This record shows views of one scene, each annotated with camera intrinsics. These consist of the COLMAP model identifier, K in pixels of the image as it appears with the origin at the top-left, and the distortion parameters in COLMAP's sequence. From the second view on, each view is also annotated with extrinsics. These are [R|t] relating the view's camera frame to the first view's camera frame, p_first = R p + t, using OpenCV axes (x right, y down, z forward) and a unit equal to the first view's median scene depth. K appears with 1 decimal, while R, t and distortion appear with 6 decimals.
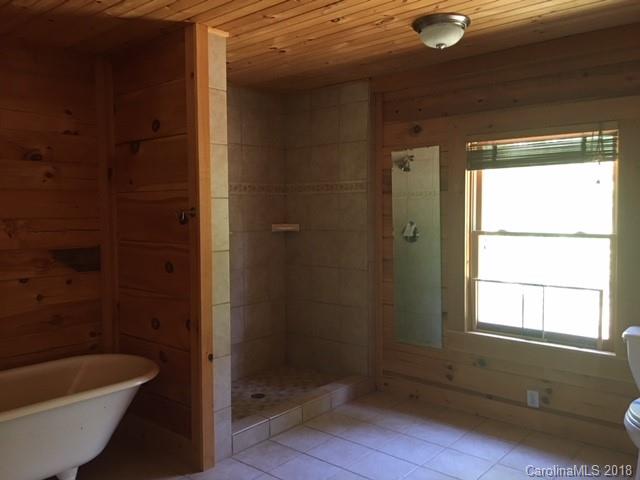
lens RADIAL K [[545.1, 0, 319.6], [0, 545.1, 231.4], [0, 0, 1]] dist [0.088157, -0.118821]
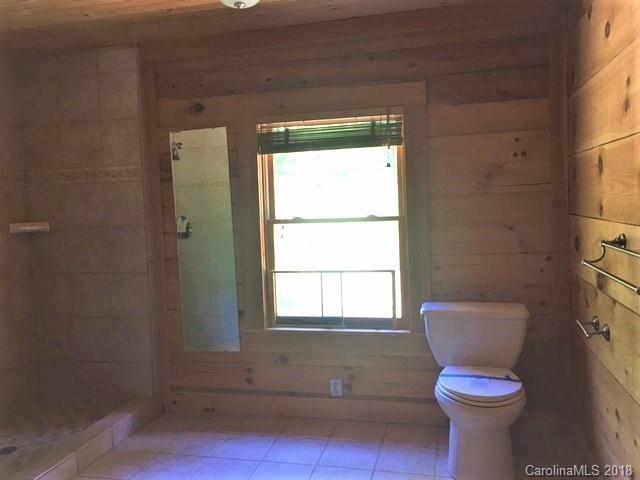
lens RADIAL K [[545.1, 0, 319.6], [0, 545.1, 231.4], [0, 0, 1]] dist [0.088157, -0.118821]
pose [[0.891149, -0.049780, 0.450972, -0.056101], [0.050199, 0.998678, 0.011040, 0.012111], [-0.450926, 0.012800, 0.892470, 0.123774]]
